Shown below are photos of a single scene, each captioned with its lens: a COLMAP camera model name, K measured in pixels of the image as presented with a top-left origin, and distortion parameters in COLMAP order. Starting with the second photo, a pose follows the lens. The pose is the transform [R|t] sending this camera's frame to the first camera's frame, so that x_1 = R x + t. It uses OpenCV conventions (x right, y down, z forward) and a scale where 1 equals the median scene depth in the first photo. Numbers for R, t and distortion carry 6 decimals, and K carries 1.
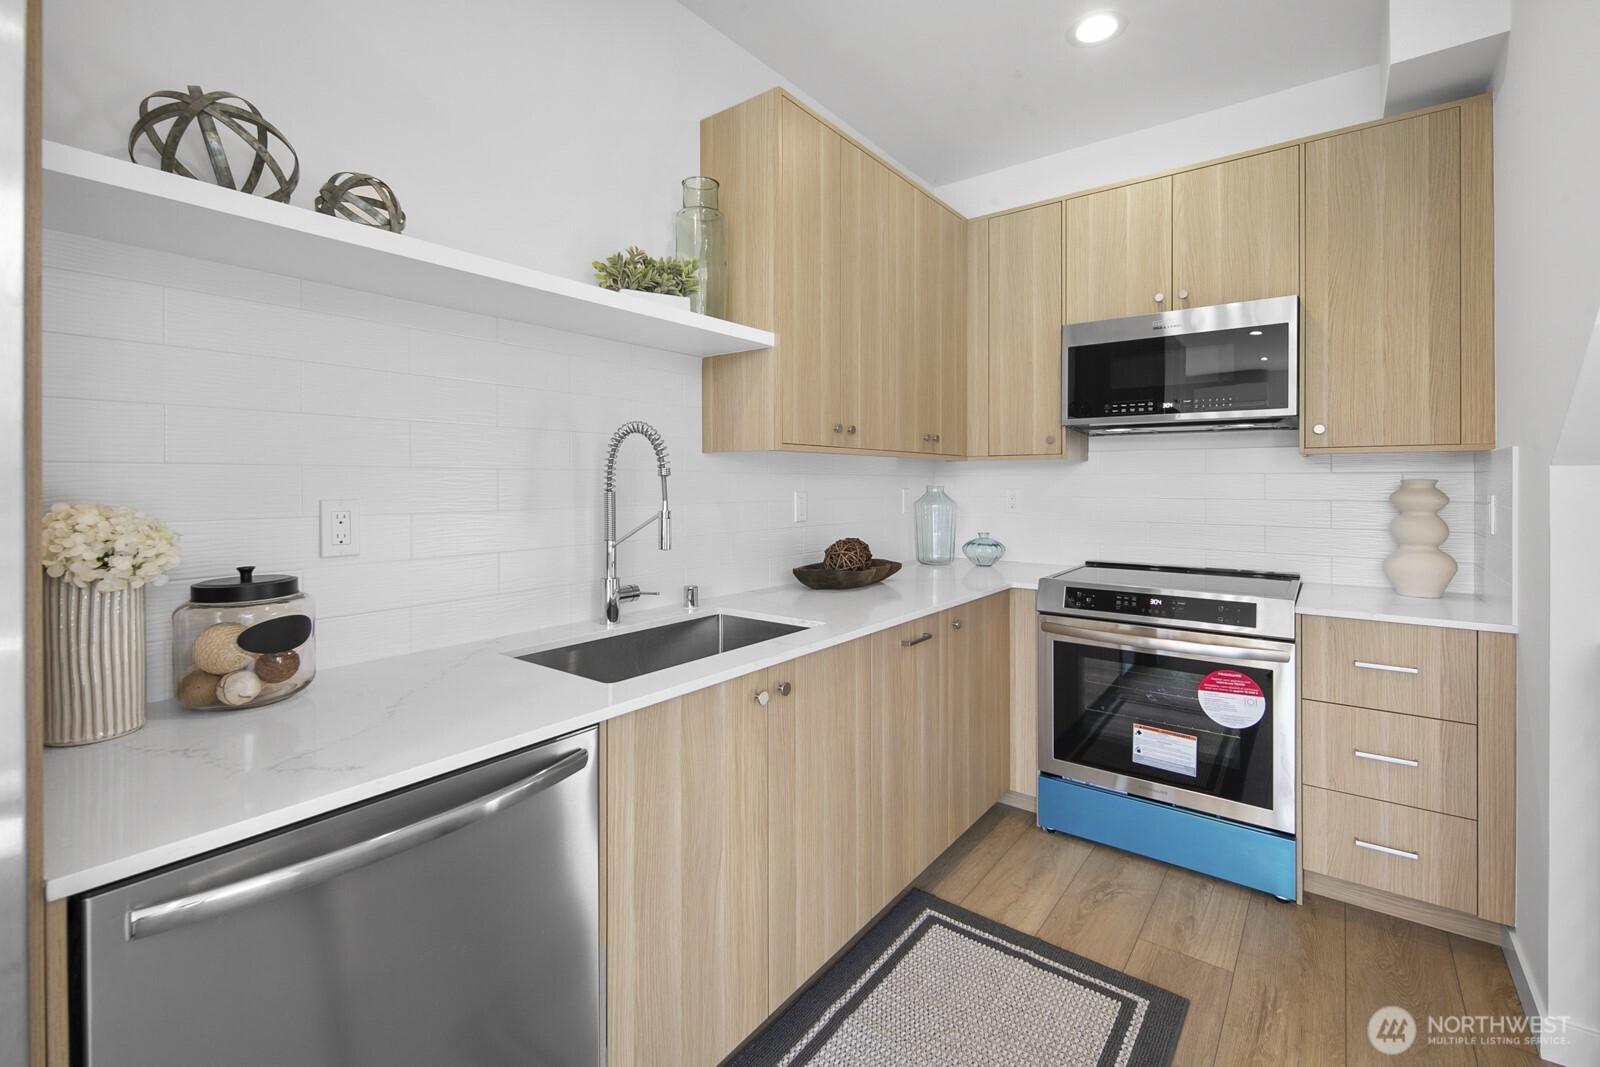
lens RADIAL K [[699.2, 0, 793.8], [0, 699.2, 482.9], [0, 0, 1]] dist [-0.000095, 0.000027]
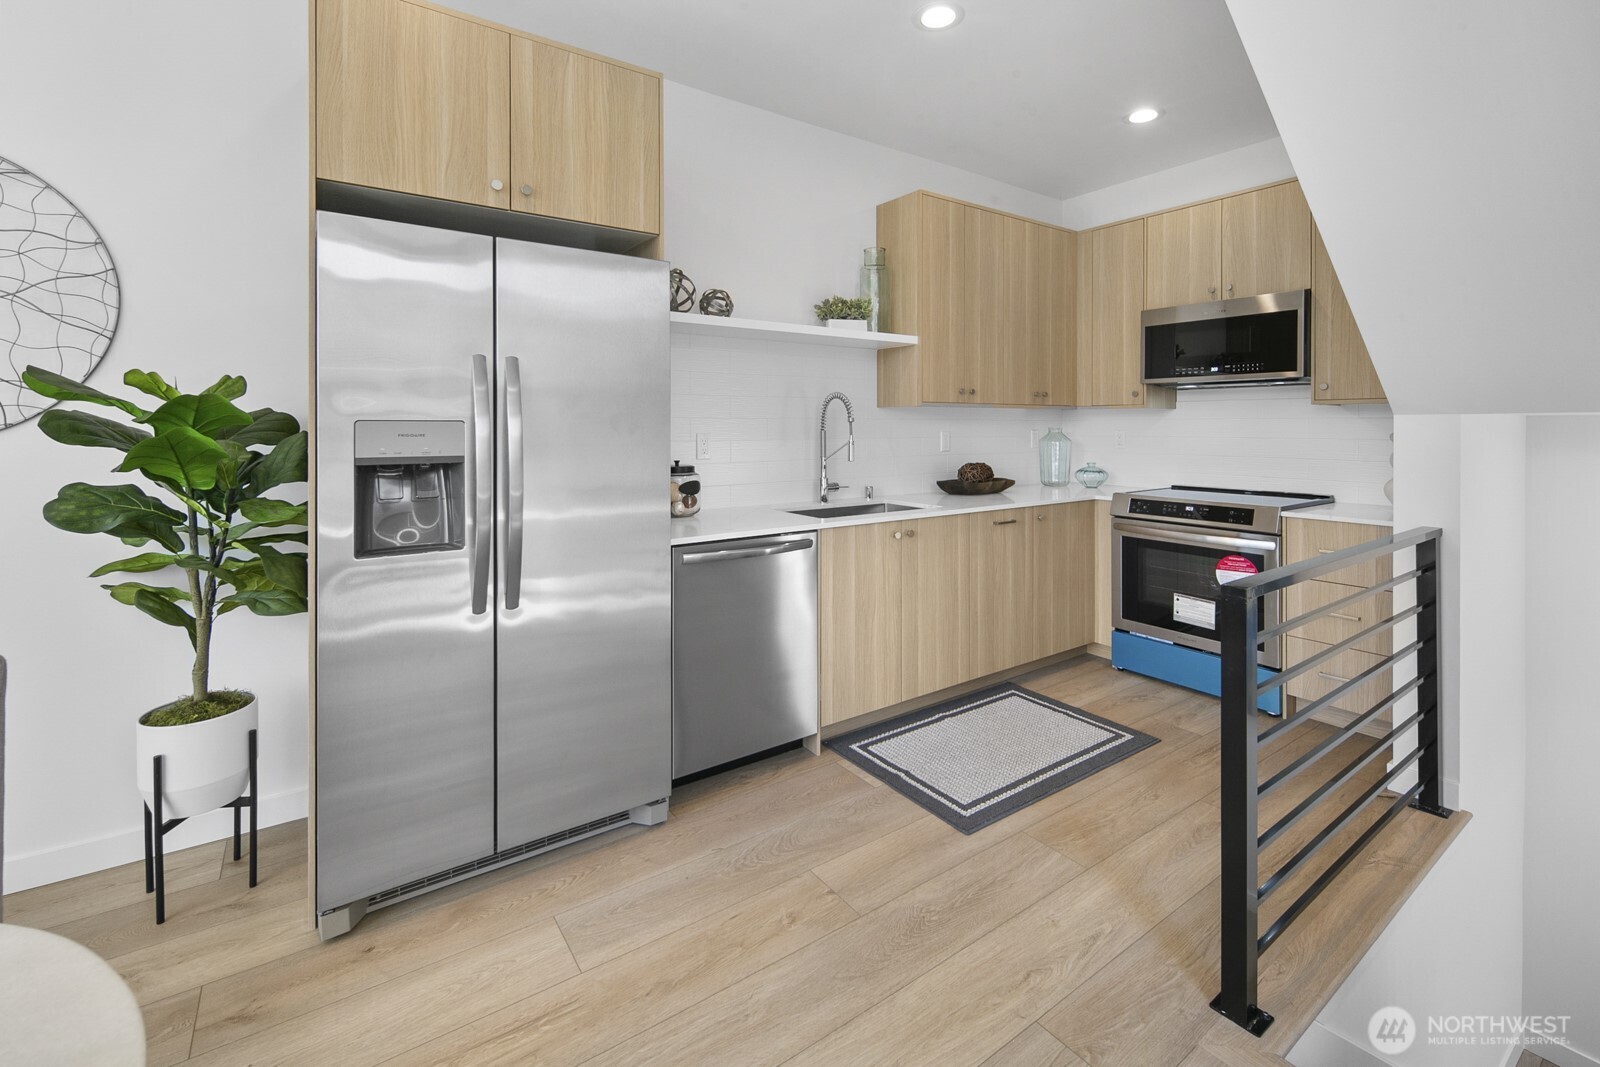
lens RADIAL K [[696.2, 0, 812.8], [0, 696.2, 493.8], [0, 0, 1]] dist [-0.000365, 0.000044]
pose [[0.962235, 0.026427, -0.270933, 0.179223], [-0.000191, 0.995342, 0.096407, 0.001838], [0.272219, -0.092715, 0.957758, -0.657424]]
